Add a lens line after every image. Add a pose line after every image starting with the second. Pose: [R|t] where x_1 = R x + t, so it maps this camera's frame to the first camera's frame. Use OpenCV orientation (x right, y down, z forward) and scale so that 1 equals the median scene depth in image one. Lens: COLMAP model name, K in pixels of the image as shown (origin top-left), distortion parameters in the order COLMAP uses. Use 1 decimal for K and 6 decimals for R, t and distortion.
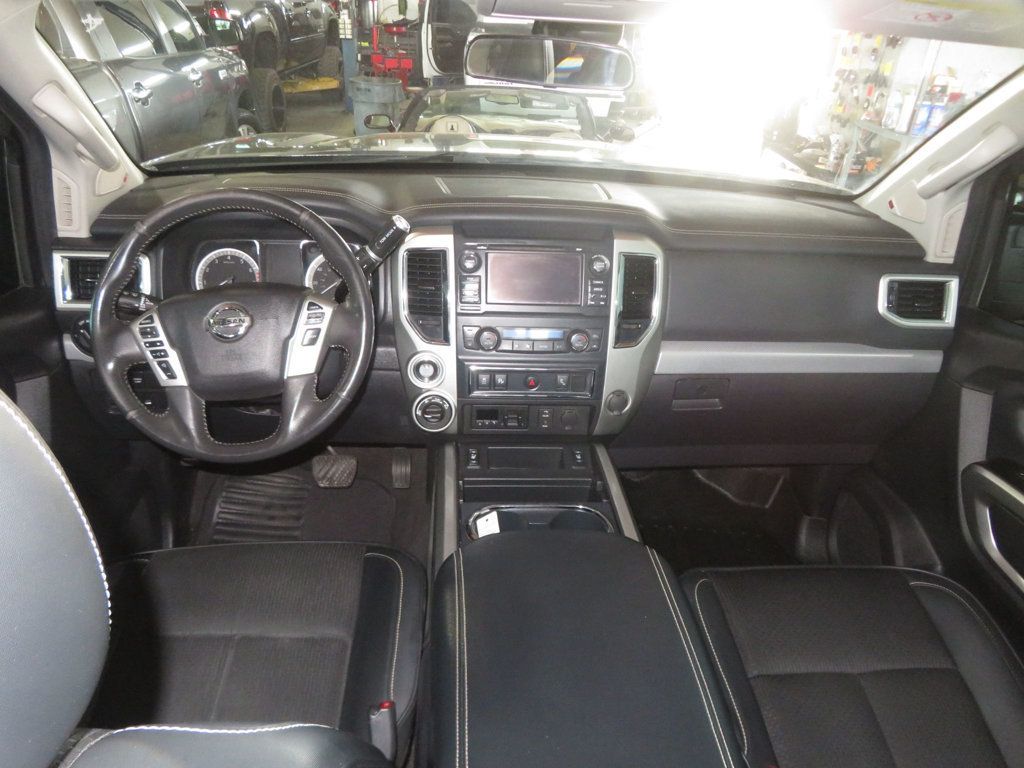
lens RADIAL K [[728.5, 0, 518.4], [0, 728.5, 379.3], [0, 0, 1]] dist [-0.004126, 0.001060]
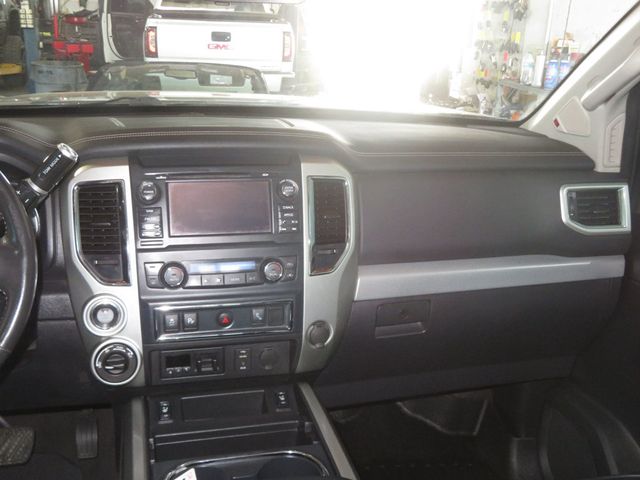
lens RADIAL K [[659.0, 0, 323.5], [0, 659.0, 240.6], [0, 0, 1]] dist [-0.026315, -0.013520]
pose [[0.982946, -0.064247, 0.172306, 0.003794], [0.091066, 0.984088, -0.152568, 0.043491], [-0.159762, 0.165657, 0.973157, 0.156083]]
